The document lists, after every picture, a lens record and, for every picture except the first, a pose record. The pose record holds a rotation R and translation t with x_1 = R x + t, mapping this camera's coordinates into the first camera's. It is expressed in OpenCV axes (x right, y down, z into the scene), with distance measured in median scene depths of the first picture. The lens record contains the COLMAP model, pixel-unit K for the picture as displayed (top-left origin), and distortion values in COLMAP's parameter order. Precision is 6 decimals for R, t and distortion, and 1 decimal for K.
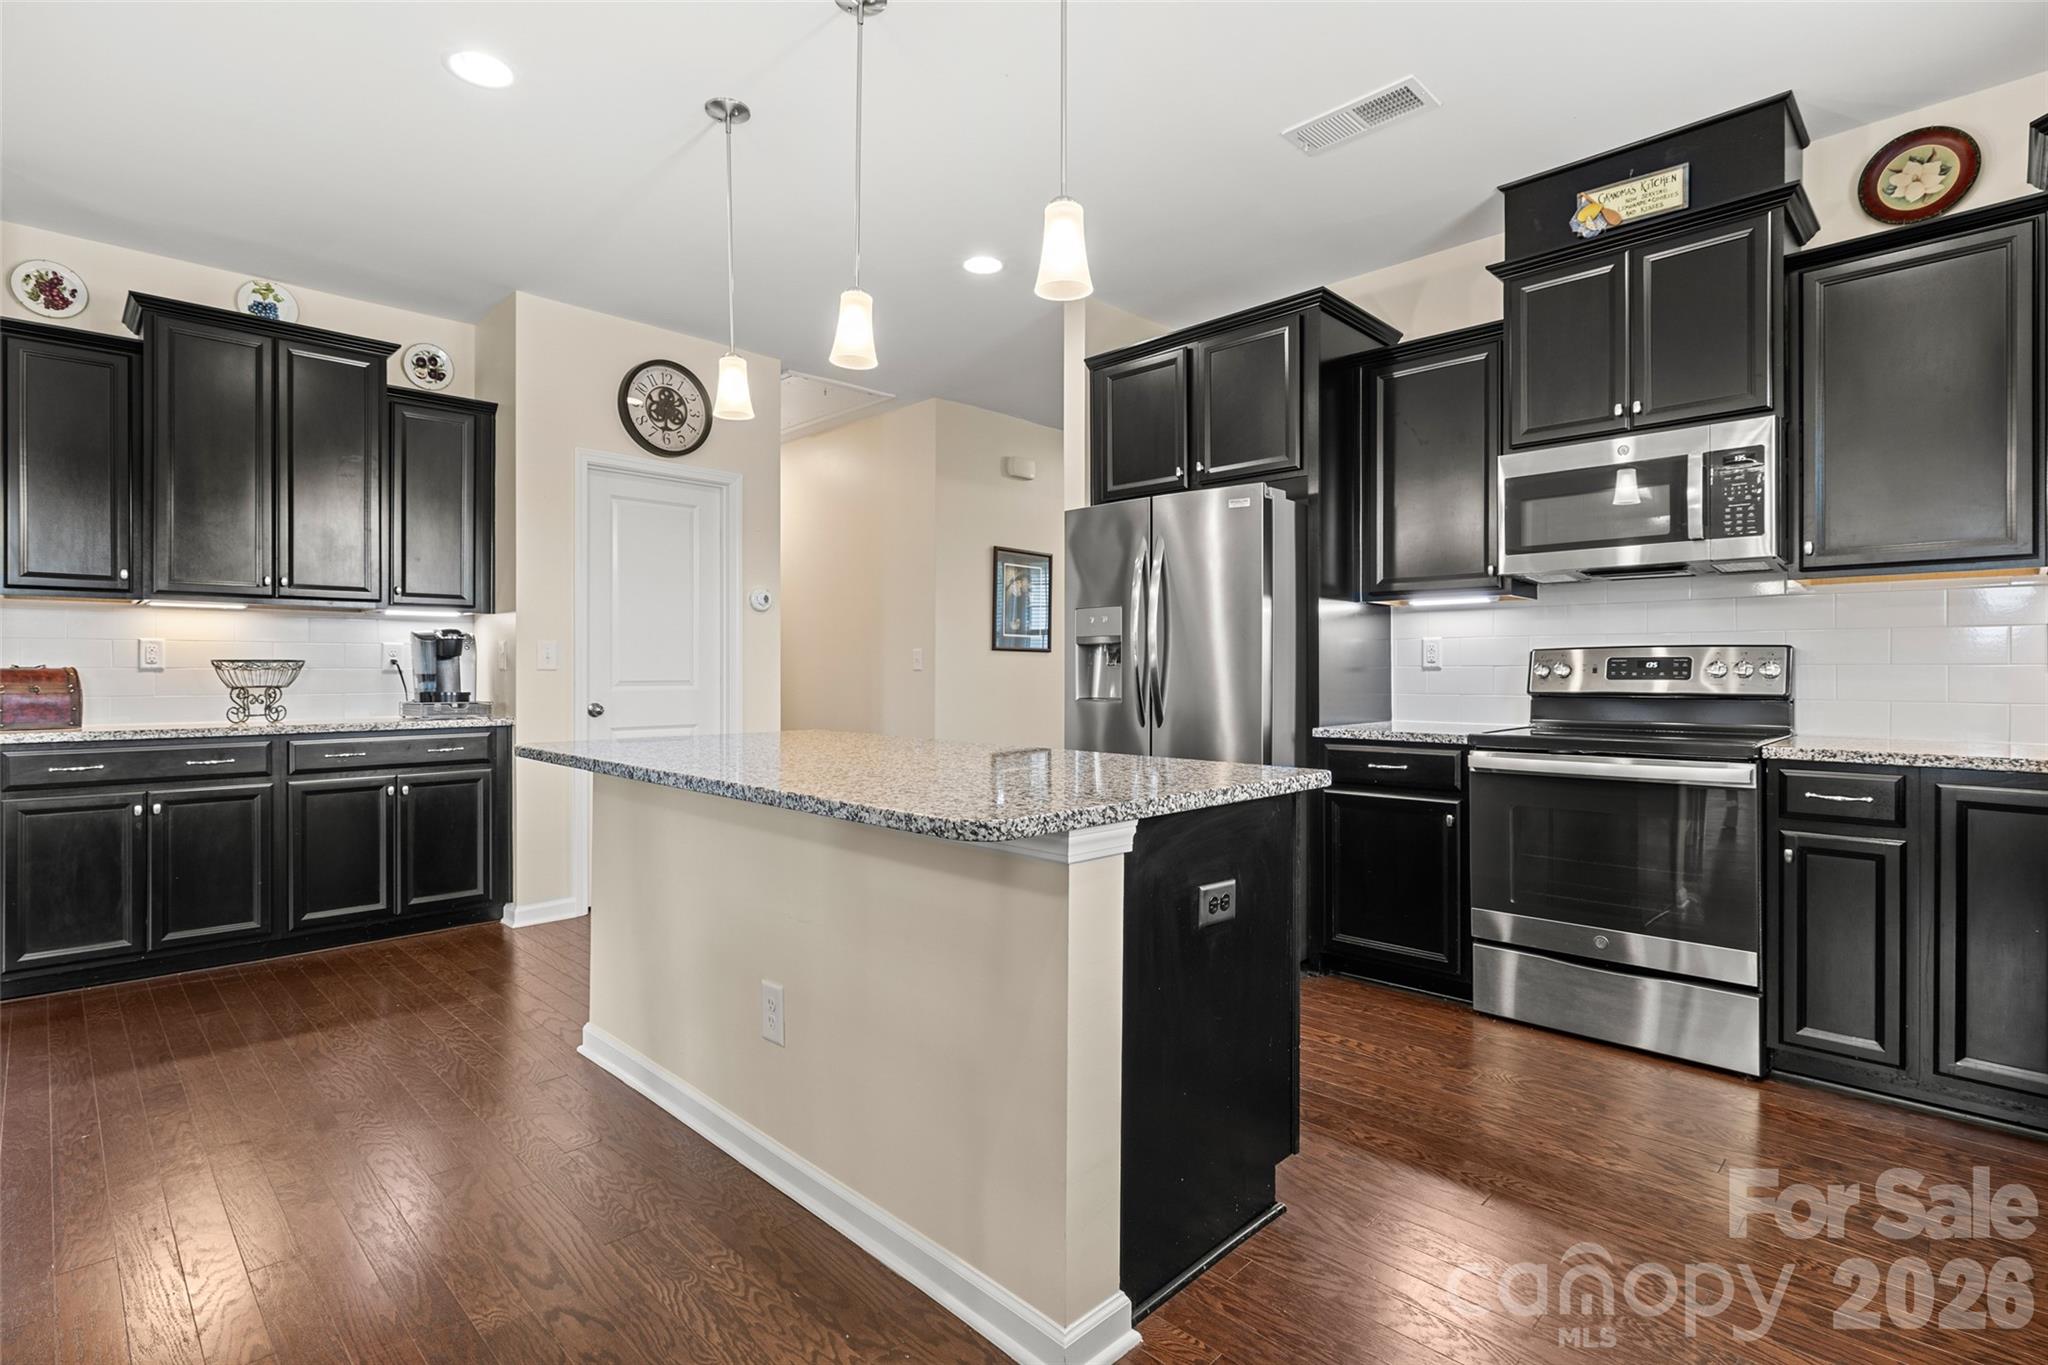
lens RADIAL K [[974.3, 0, 1024.9], [0, 974.3, 676.5], [0, 0, 1]] dist [-0.004463, 0.000638]
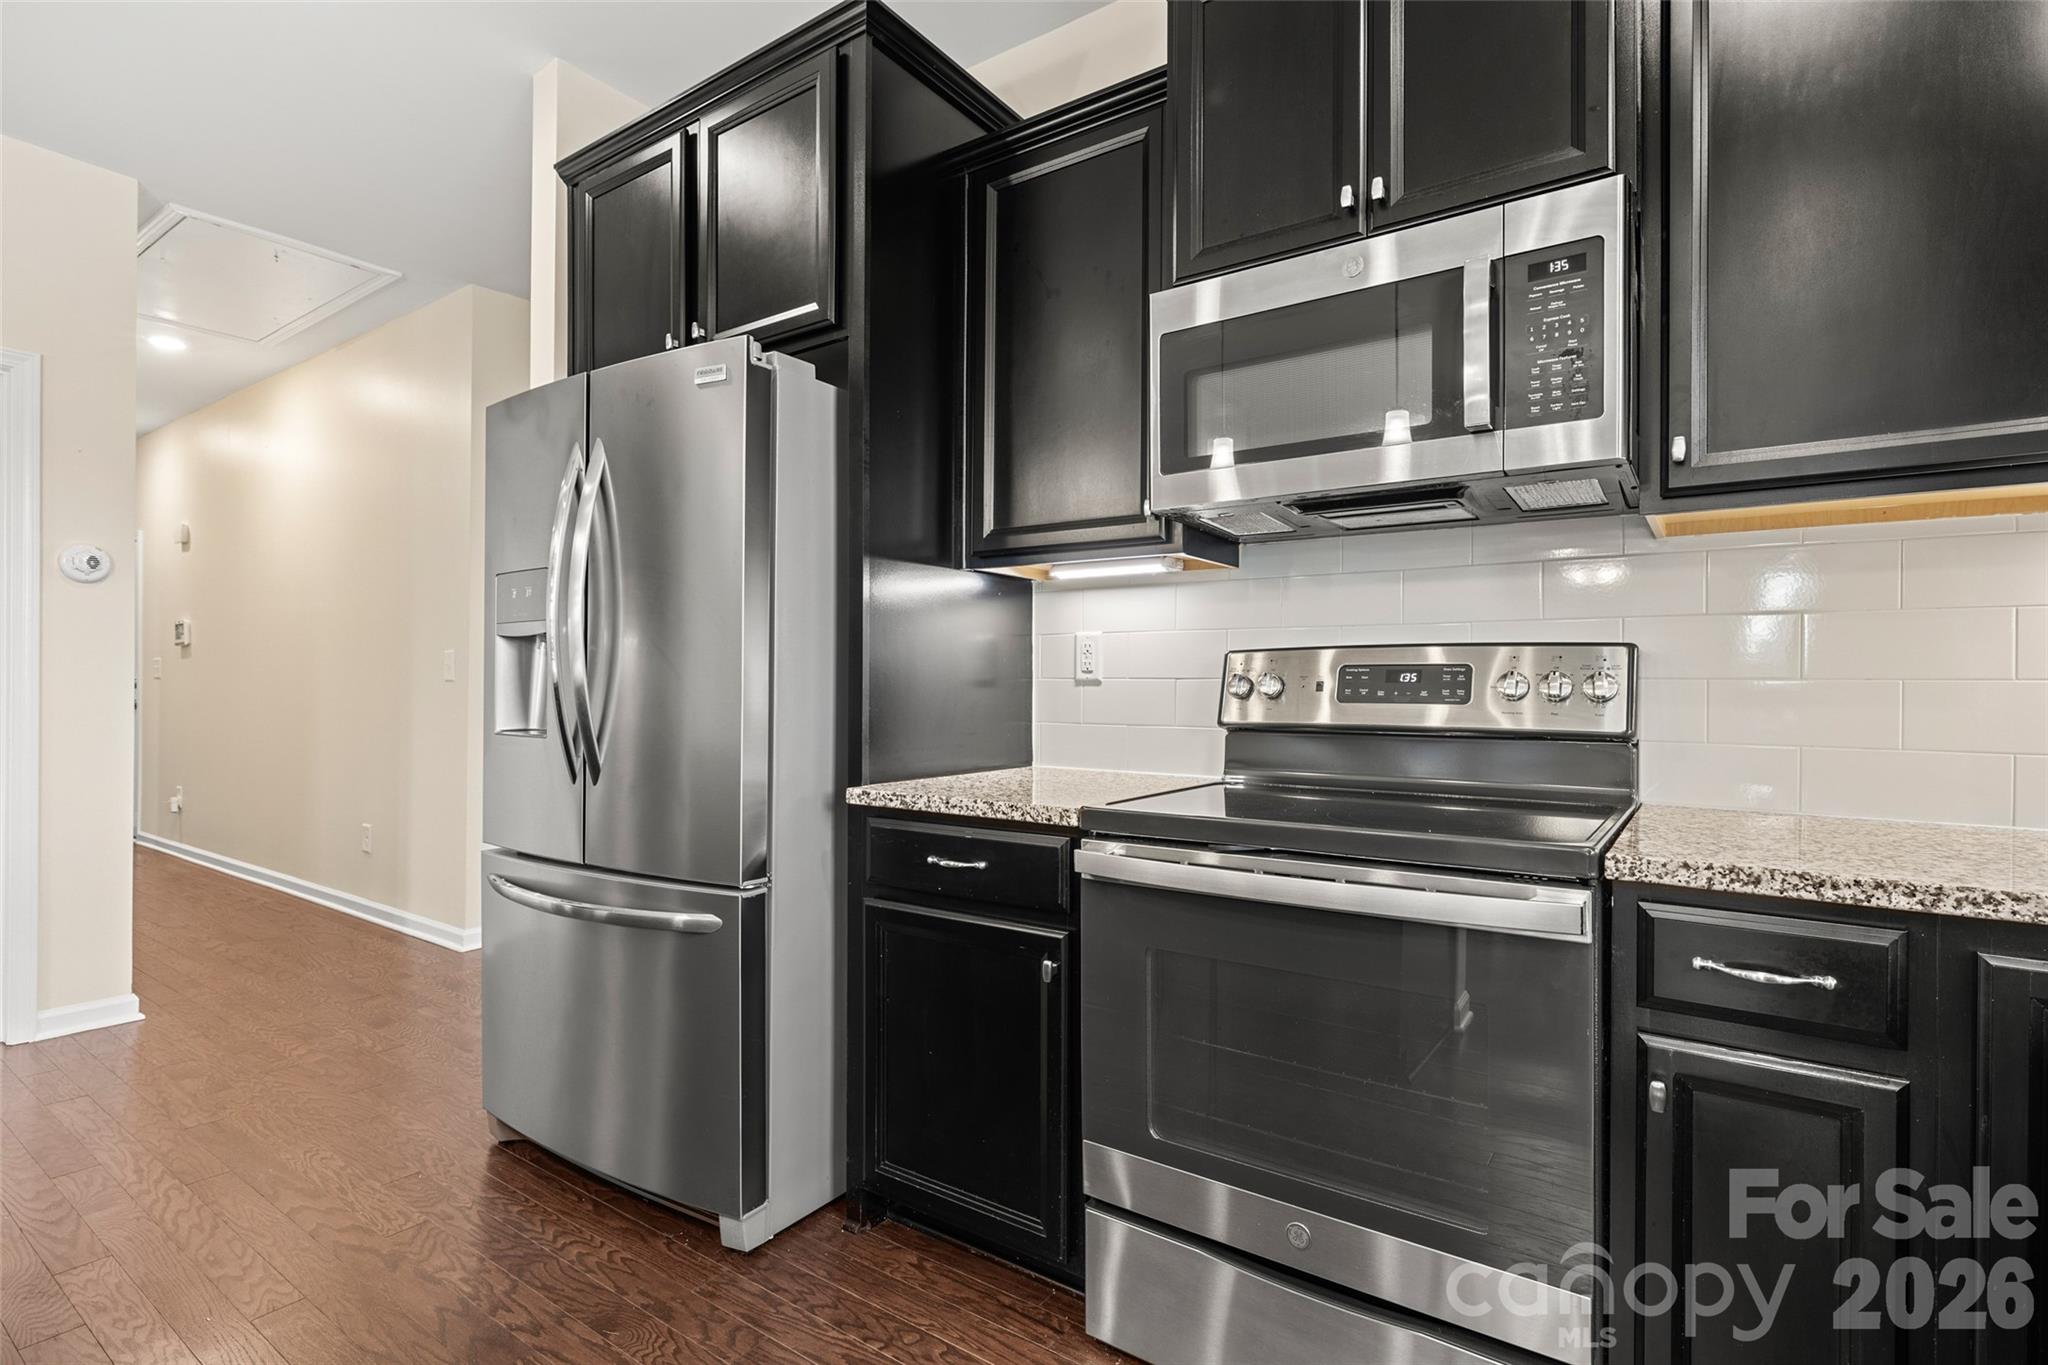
lens RADIAL K [[976.9, 0, 1019.4], [0, 976.9, 689.2], [0, 0, 1]] dist [-0.001288, -0.000493]
pose [[0.987967, 0.005160, 0.154576, 0.342070], [-0.005065, 0.999987, -0.001012, -0.003545], [-0.154579, 0.000217, 0.987980, 0.485651]]
